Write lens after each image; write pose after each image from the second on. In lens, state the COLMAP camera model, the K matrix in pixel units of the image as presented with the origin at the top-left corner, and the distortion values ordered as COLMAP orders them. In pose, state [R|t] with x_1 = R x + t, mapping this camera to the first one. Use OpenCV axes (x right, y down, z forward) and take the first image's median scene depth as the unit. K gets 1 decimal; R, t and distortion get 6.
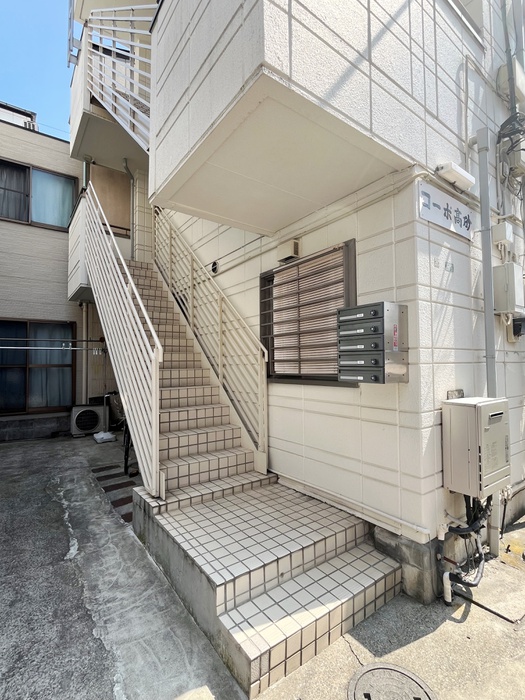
lens RADIAL K [[345.1, 0, 262.5], [0, 345.1, 350.0], [0, 0, 1]] dist [-0.002053, 0.000284]
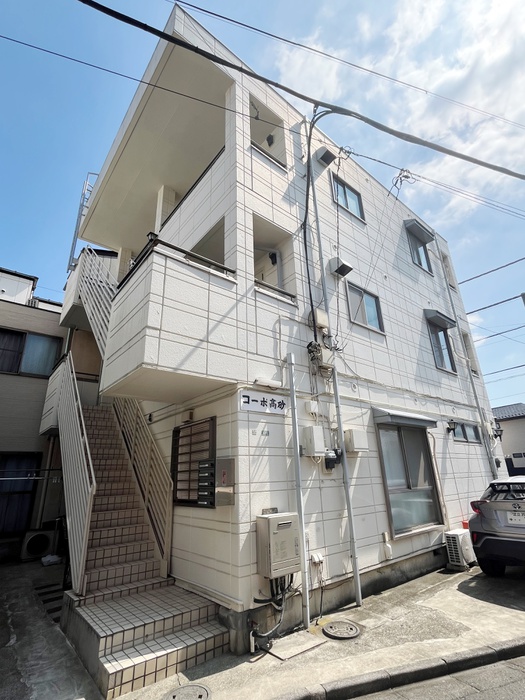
lens RADIAL K [[345.1, 0, 262.5], [0, 345.1, 350.0], [0, 0, 1]] dist [-0.002053, 0.000284]
pose [[0.997996, -0.002476, 0.063234, 0.390466], [0.021839, 0.951321, -0.307426, -0.095416], [-0.059394, 0.308191, 0.949469, -0.775884]]
